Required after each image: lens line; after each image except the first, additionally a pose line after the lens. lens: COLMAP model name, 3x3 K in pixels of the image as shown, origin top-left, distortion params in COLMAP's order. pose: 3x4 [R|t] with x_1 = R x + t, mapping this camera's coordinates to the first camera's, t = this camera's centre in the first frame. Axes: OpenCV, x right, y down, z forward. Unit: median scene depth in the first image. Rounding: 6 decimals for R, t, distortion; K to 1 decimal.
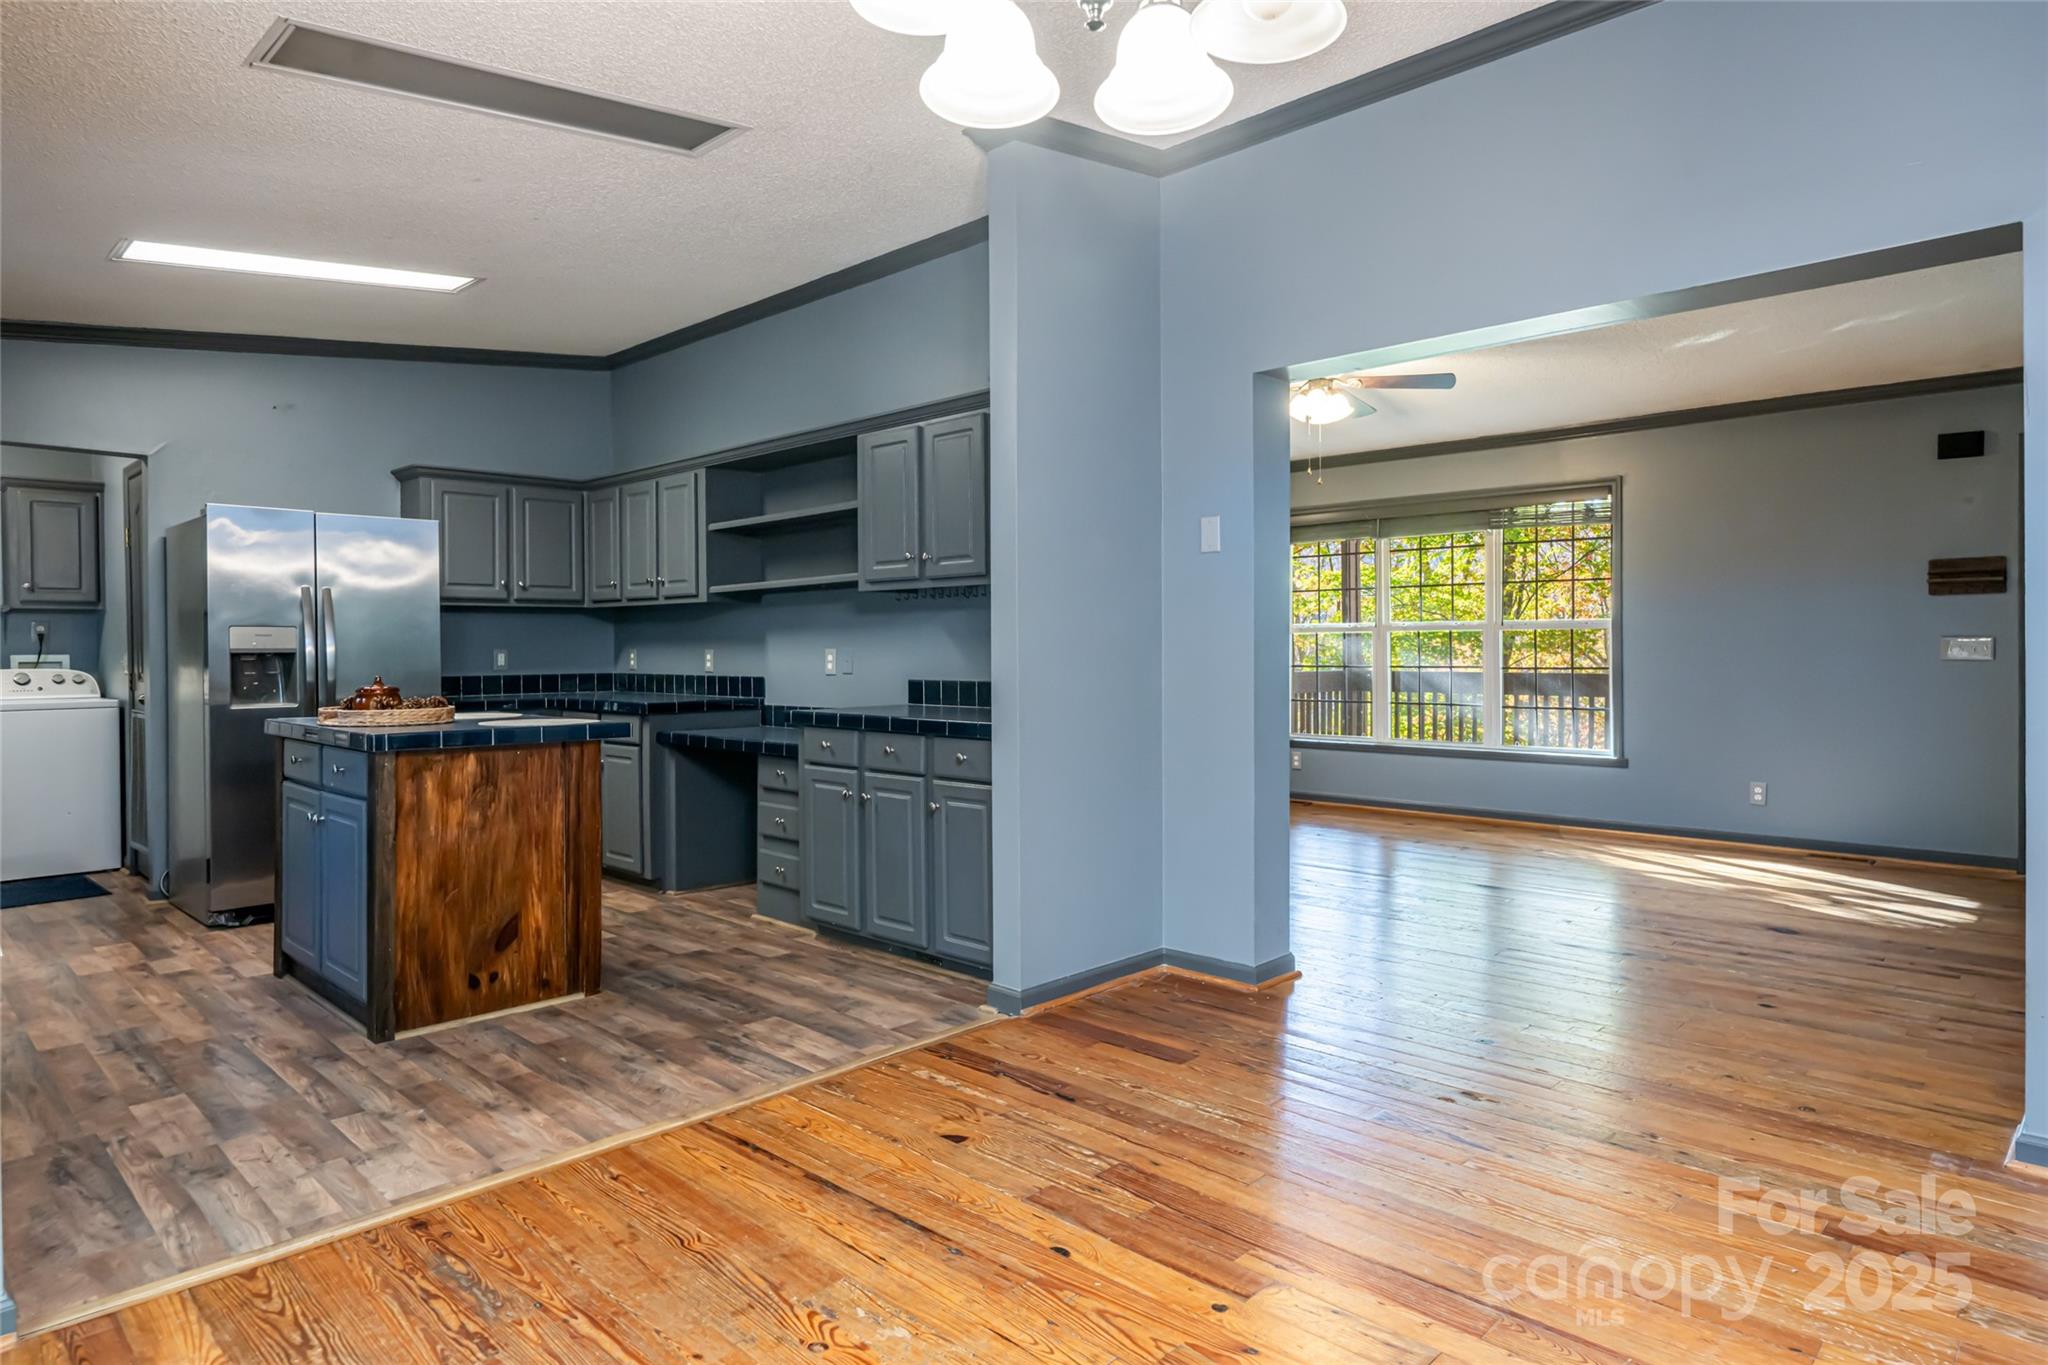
lens RADIAL K [[1183.5, 0, 1020.1], [0, 1183.5, 642.3], [0, 0, 1]] dist [-0.001234, -0.000245]
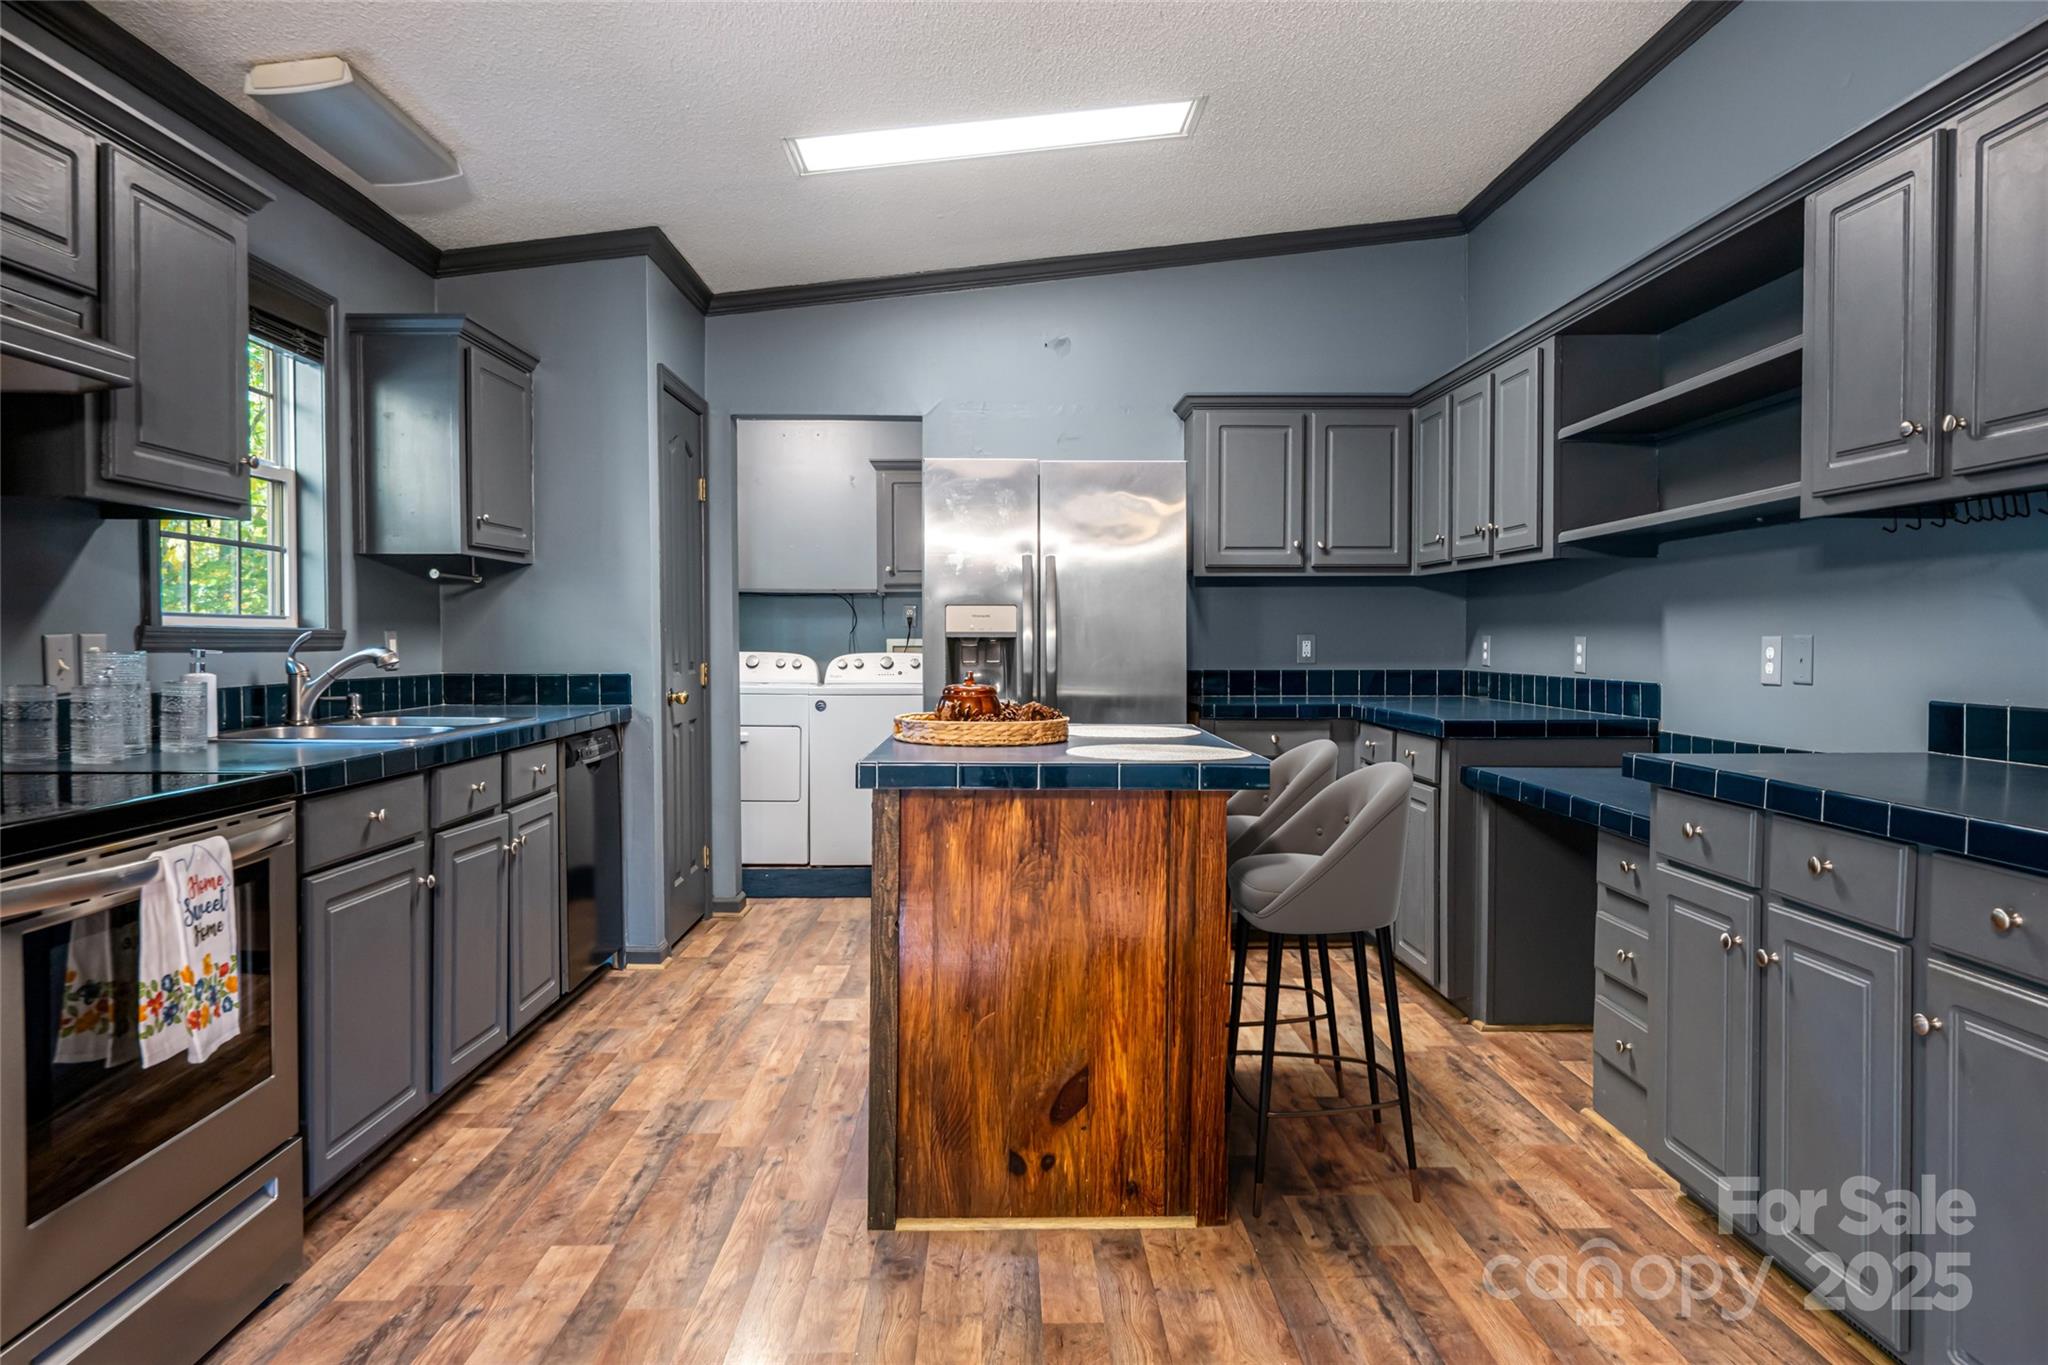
lens RADIAL K [[1304.8, 0, 1021.3], [0, 1304.8, 668.3], [0, 0, 1]] dist [0.000001, -0.000591]
pose [[0.711291, 0.021915, -0.702556, 0.015949], [-0.000868, 0.999540, 0.030300, 0.002963], [0.702897, -0.020942, 0.710983, 0.413084]]
